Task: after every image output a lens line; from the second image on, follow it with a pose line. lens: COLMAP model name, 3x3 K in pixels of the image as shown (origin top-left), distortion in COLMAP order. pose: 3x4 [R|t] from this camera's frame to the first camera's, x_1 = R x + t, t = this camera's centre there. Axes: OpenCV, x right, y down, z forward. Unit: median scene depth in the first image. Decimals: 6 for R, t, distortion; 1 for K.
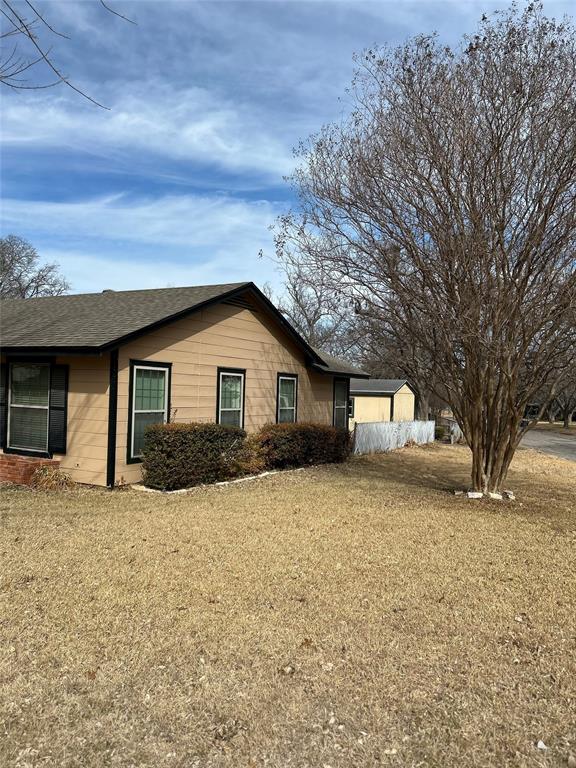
lens RADIAL K [[623.1, 0, 287.2], [0, 623.1, 392.7], [0, 0, 1]] dist [0.096287, -0.100486]
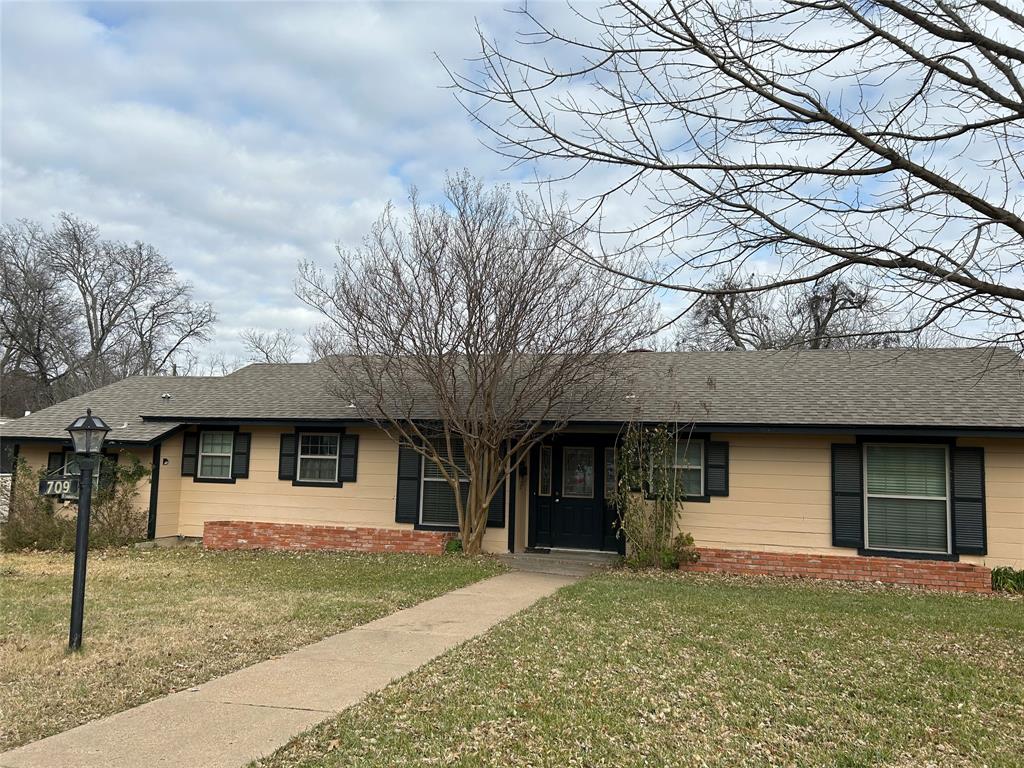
lens RADIAL K [[830.9, 0, 575.5], [0, 830.9, 382.9], [0, 0, 1]] dist [0.096287, -0.100486]
pose [[0.977812, 0.016866, 0.208803, -1.059419], [0.004864, 0.994657, -0.103117, -0.015614], [-0.209426, 0.101845, 0.972506, 0.011926]]
